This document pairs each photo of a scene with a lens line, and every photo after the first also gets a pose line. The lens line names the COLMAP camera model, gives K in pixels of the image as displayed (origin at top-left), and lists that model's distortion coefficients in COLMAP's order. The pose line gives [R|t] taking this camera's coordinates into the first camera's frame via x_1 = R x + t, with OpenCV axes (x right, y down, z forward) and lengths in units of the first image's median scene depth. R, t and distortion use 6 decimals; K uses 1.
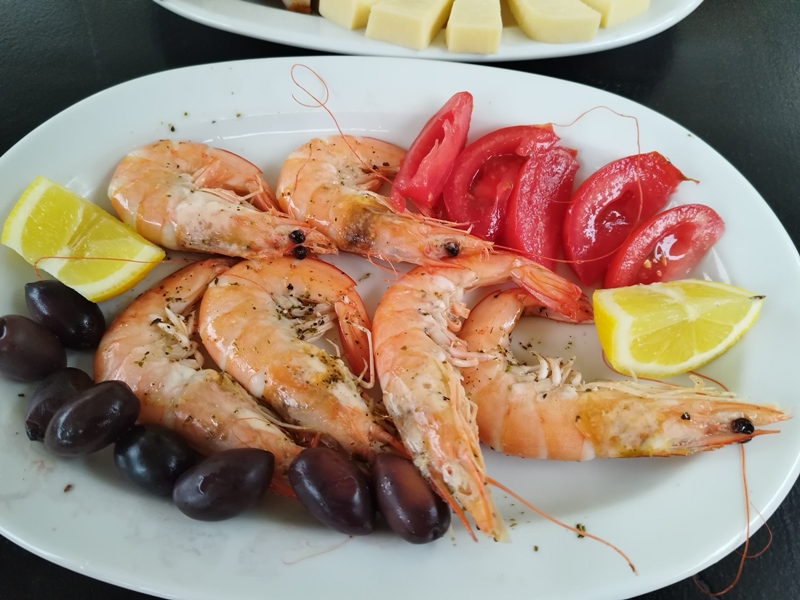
lens RADIAL K [[578.0, 0, 405.4], [0, 578.0, 317.2], [0, 0, 1]] dist [0.039805, -0.069262]
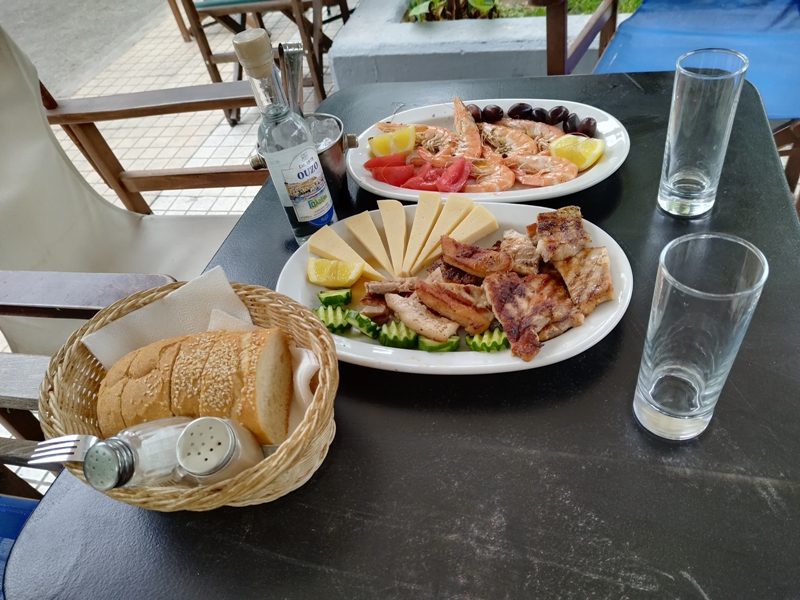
lens RADIAL K [[578.0, 0, 405.4], [0, 578.0, 317.2], [0, 0, 1]] dist [0.039805, -0.069262]
pose [[-0.977828, -0.018957, 0.208550, -0.328558], [0.201220, -0.360842, 0.910661, -3.280300], [0.057991, 0.932434, 0.356656, 0.695126]]
